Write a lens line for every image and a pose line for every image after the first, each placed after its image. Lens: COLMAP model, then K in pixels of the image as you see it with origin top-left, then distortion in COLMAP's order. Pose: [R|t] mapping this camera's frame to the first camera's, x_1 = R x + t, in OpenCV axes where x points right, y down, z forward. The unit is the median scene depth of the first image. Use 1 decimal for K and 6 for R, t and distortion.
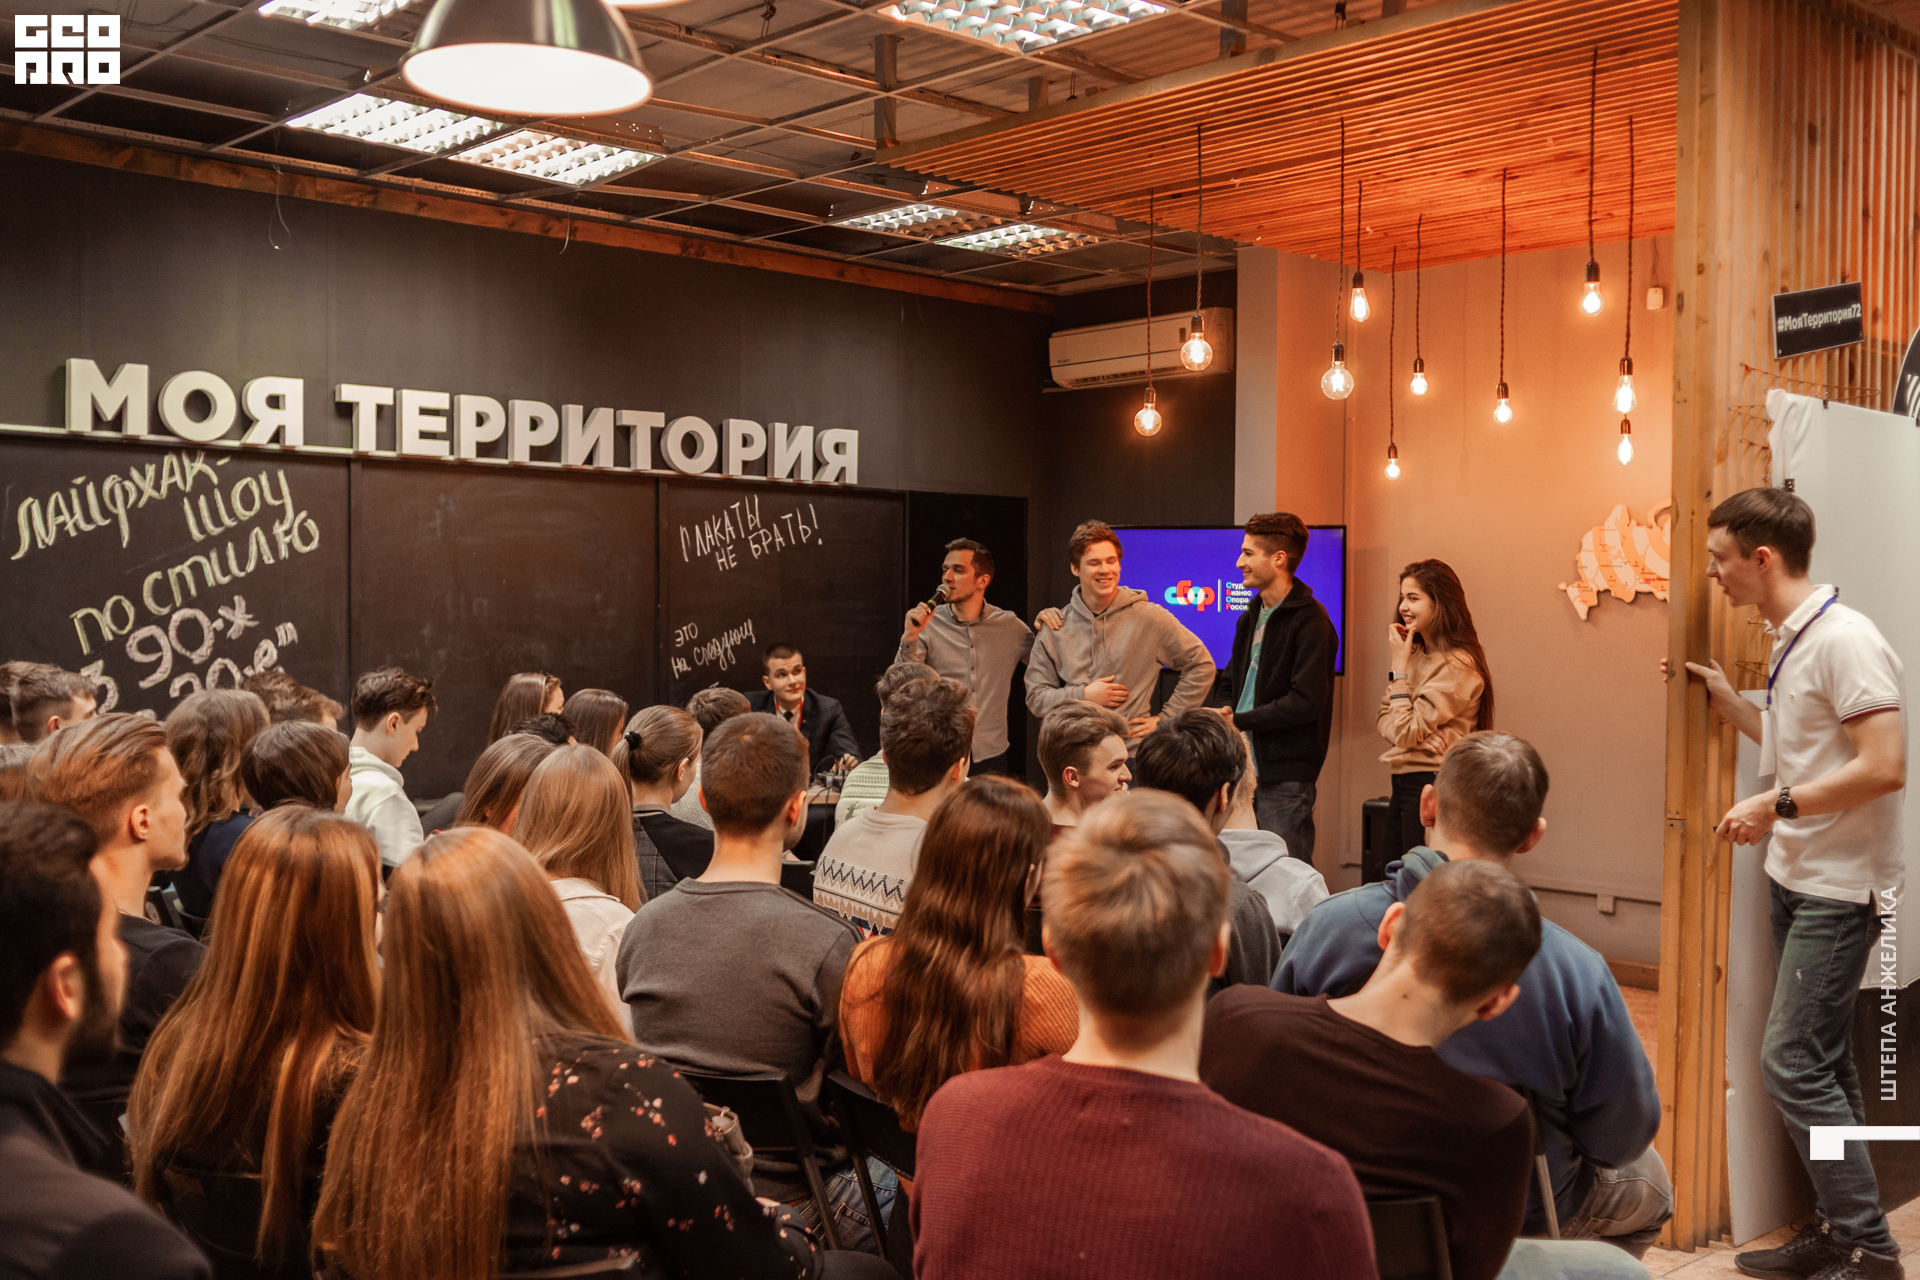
lens RADIAL K [[1909.0, 0, 955.6], [0, 1909.0, 638.1], [0, 0, 1]] dist [-0.012309, 0.025916]
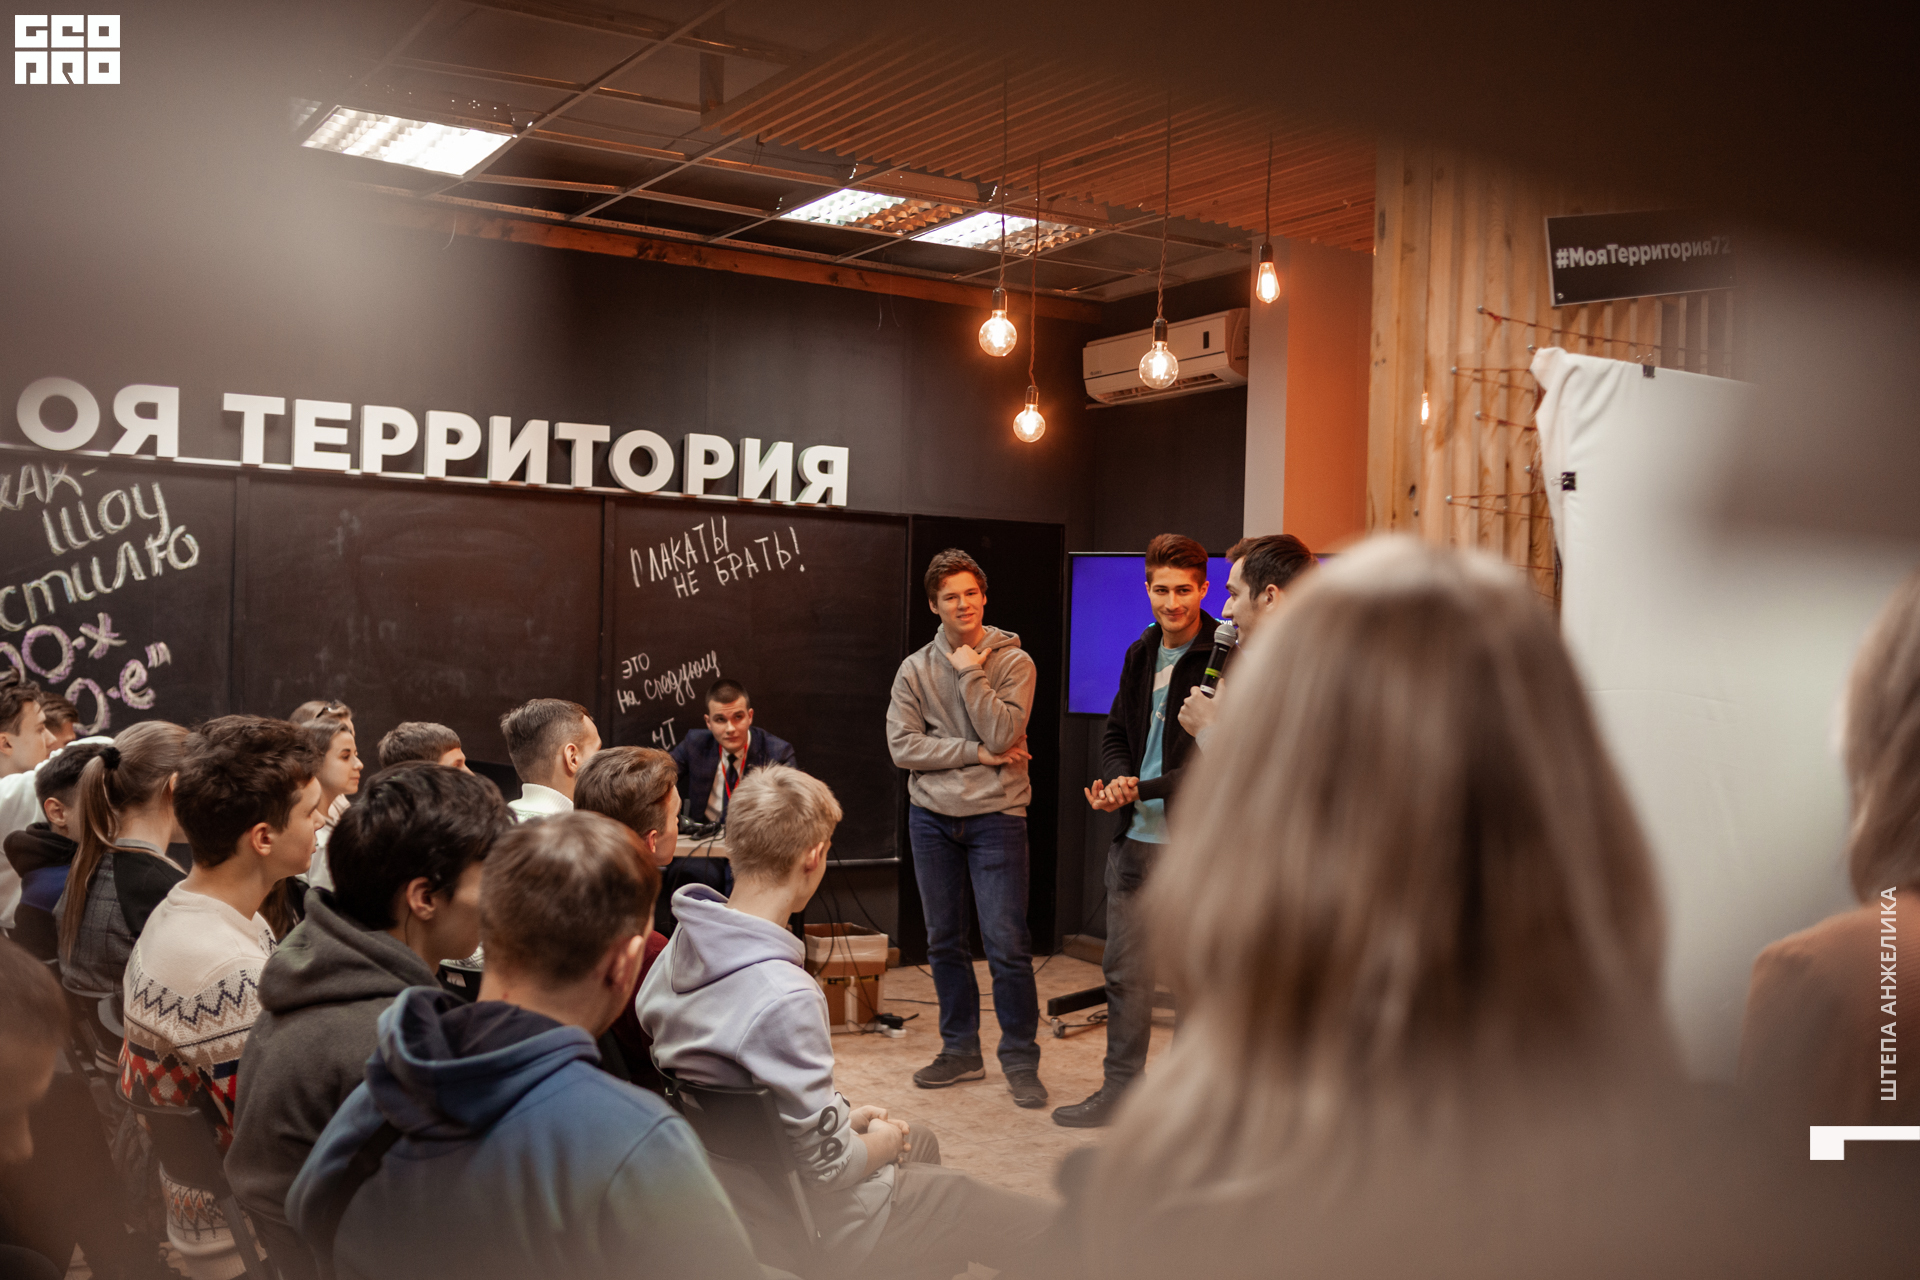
lens RADIAL K [[1860.3, 0, 960.0], [0, 1860.3, 640.0], [0, 0, 1]] dist [-0.007192, 0.018122]
pose [[0.981137, 0.018580, -0.192417, 0.214120], [-0.022641, 0.999564, -0.018928, -0.000887], [0.191981, 0.022927, 0.981131, 0.165330]]
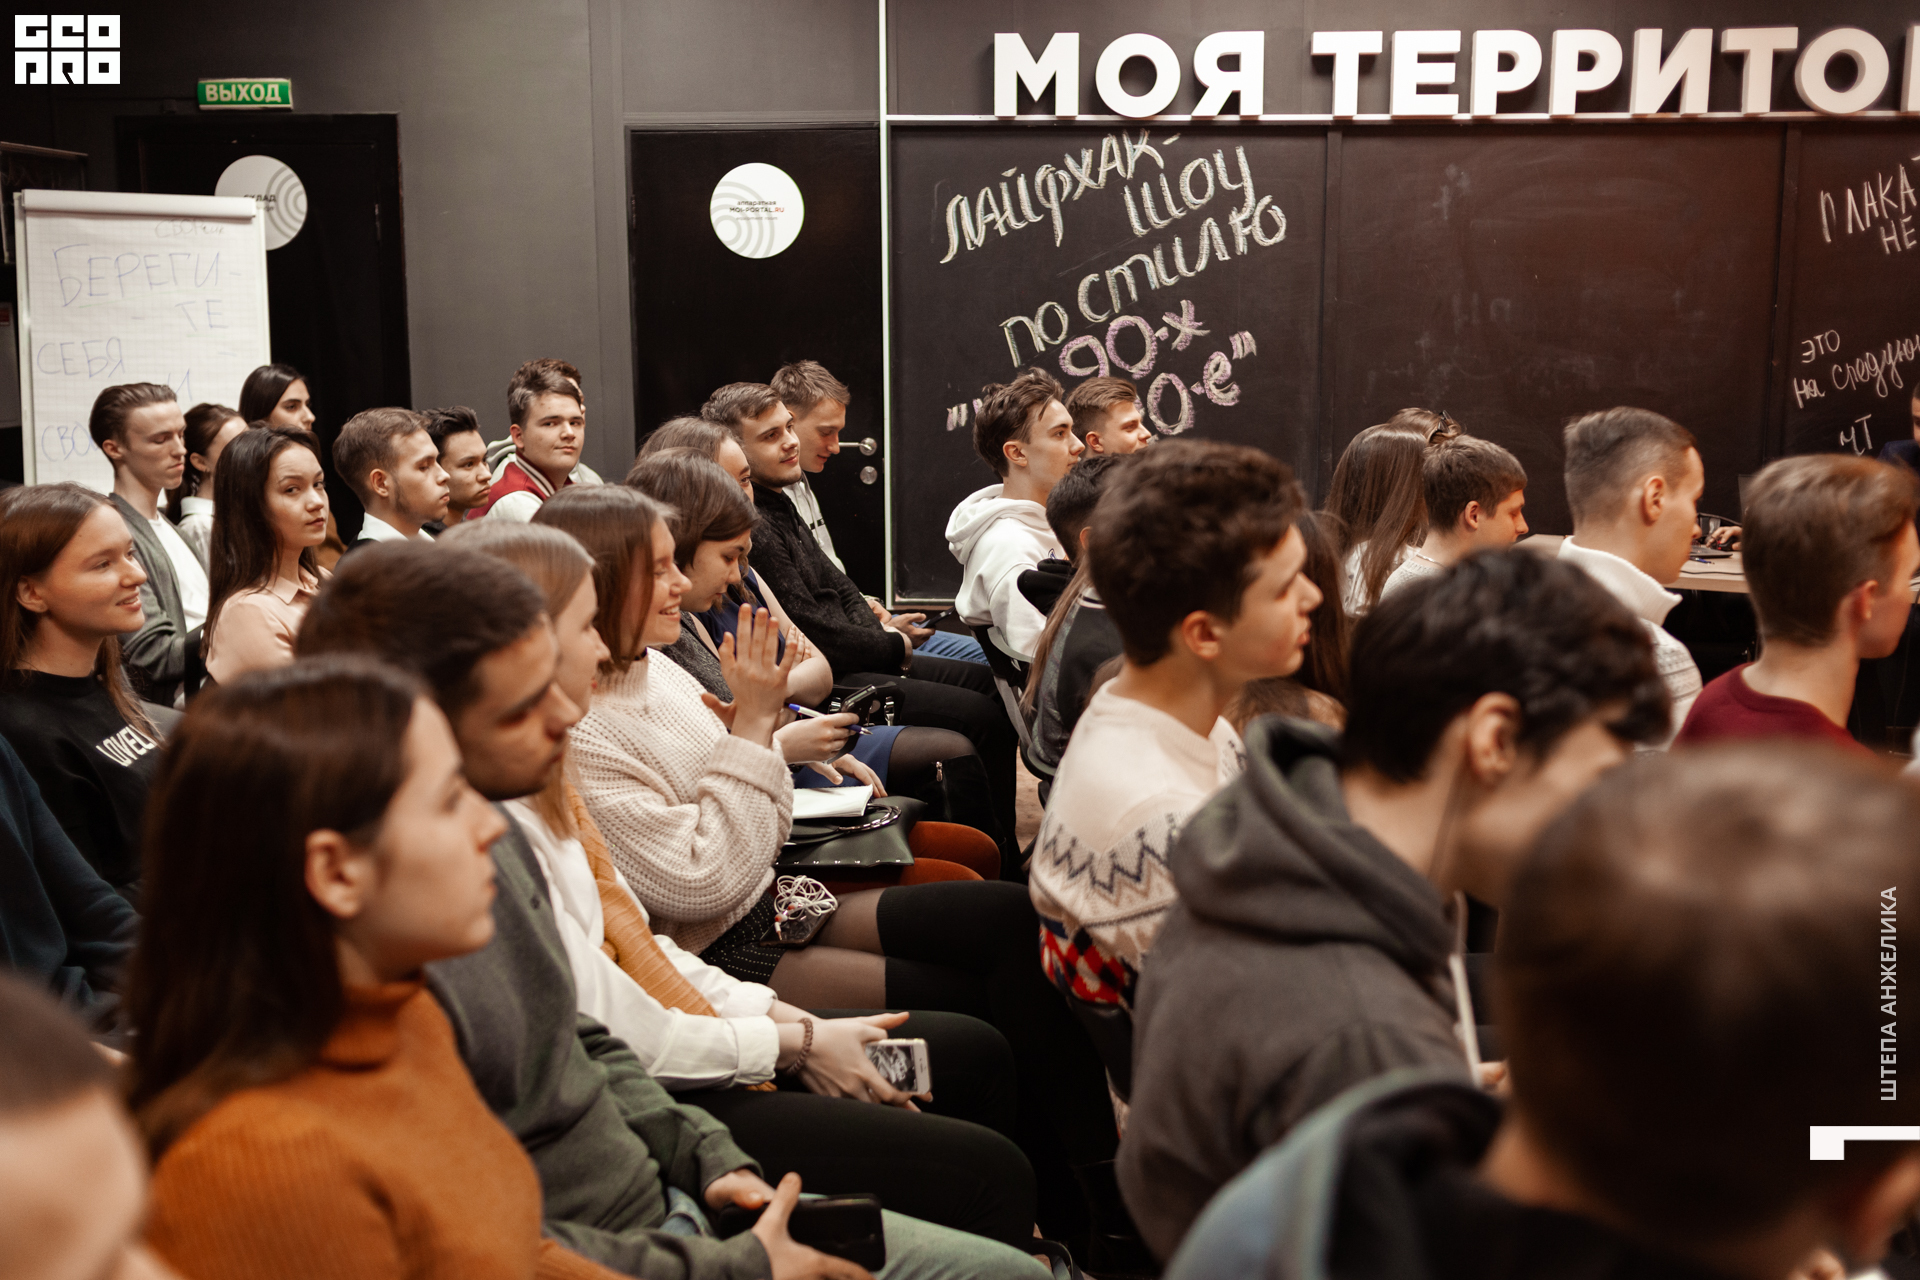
lens RADIAL K [[1909.0, 0, 955.6], [0, 1909.0, 638.1], [0, 0, 1]] dist [-0.012309, 0.025916]
pose [[0.705834, 0.110448, -0.699714, 0.162657], [-0.002259, 0.988116, 0.153693, -0.003332], [0.708373, -0.106901, 0.697696, 0.298571]]
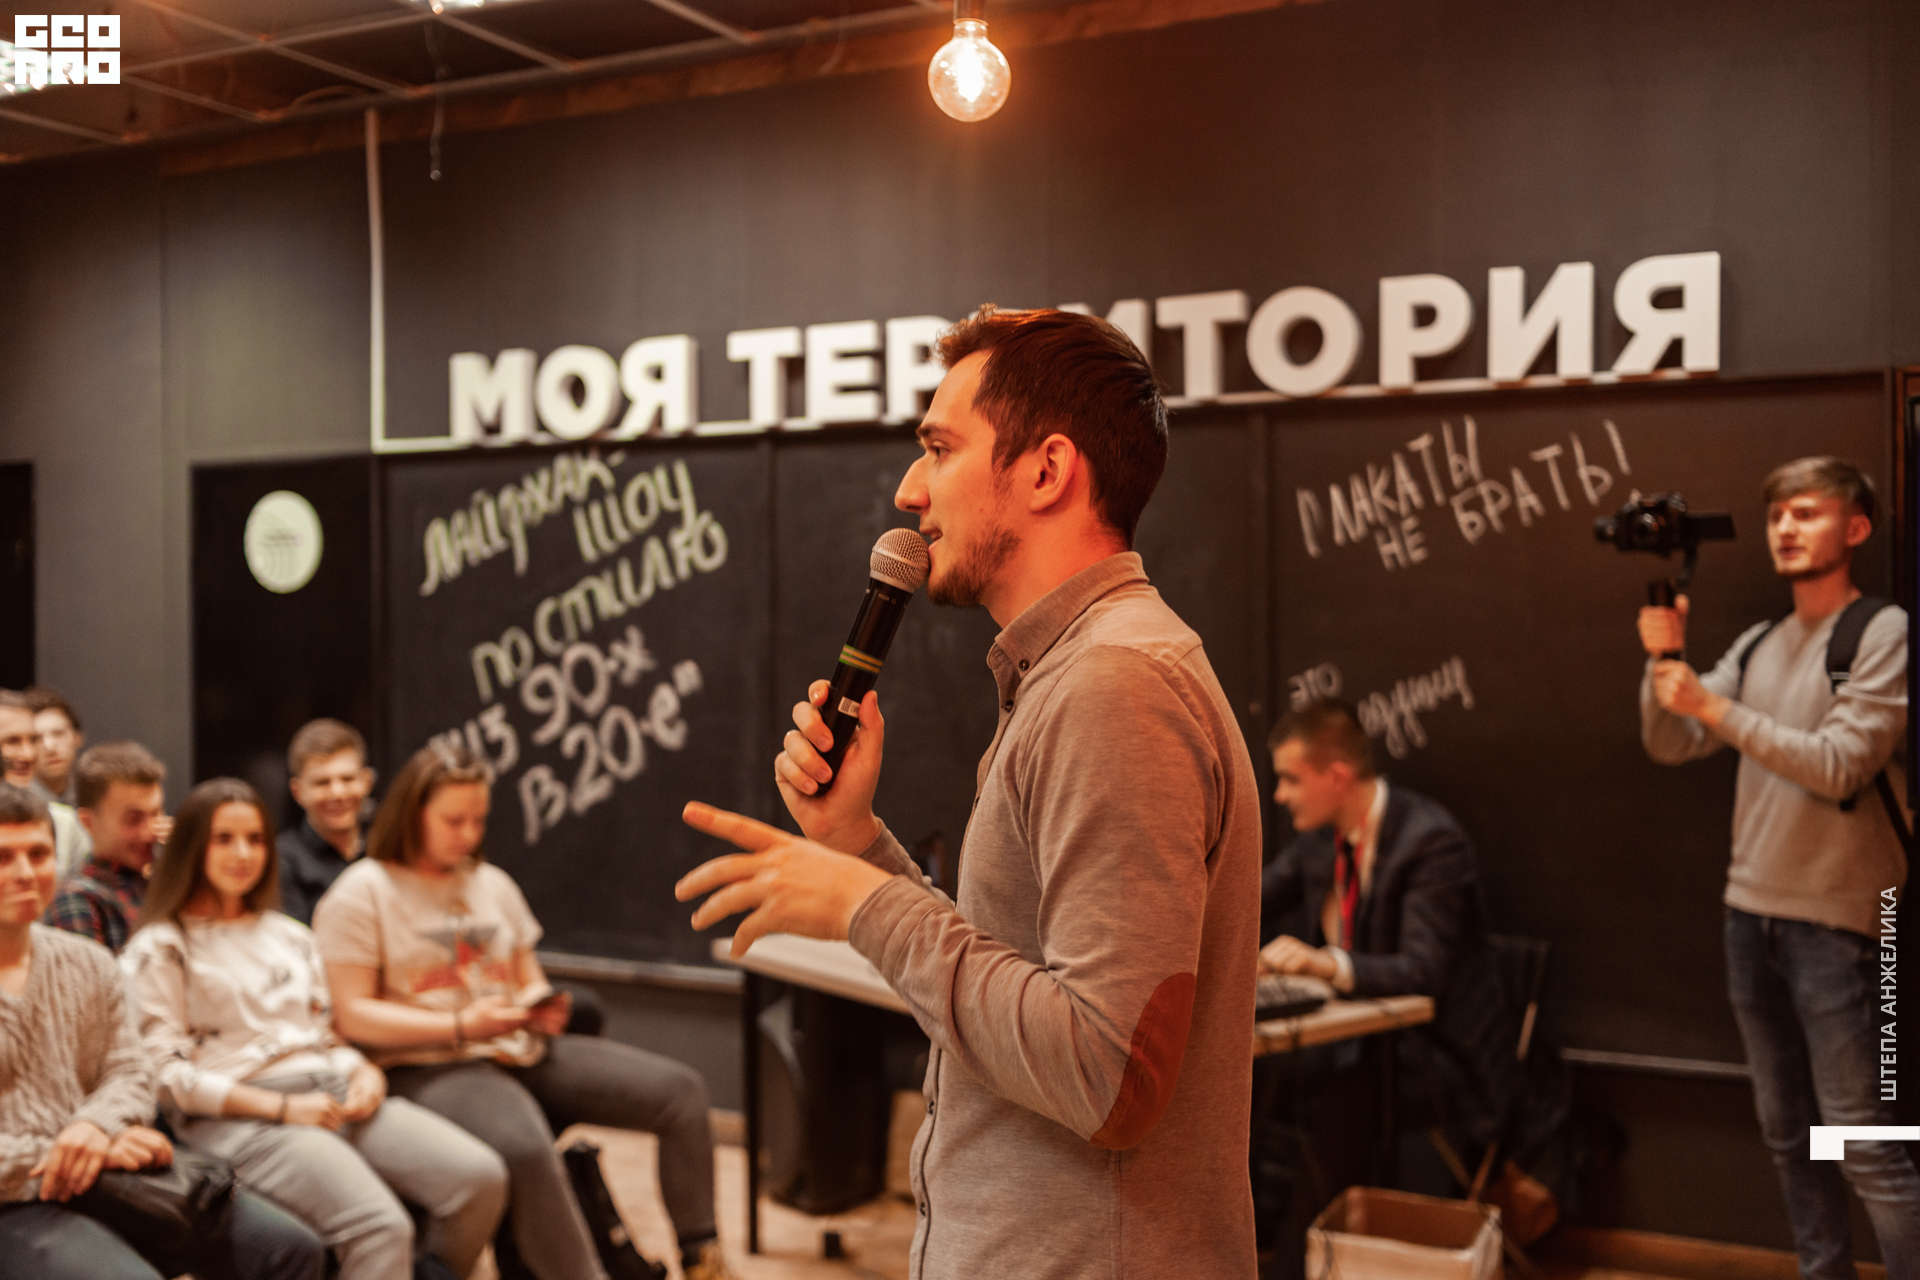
lens RADIAL K [[1840.8, 0, 960.0], [0, 1840.8, 640.0], [0, 0, 1]] dist [-0.016932, 0.033901]
pose [[0.378818, -0.003860, -0.925463, 0.356563], [-0.006030, 0.999960, -0.006639, -0.012798], [0.925452, 0.008095, 0.378779, 0.807338]]
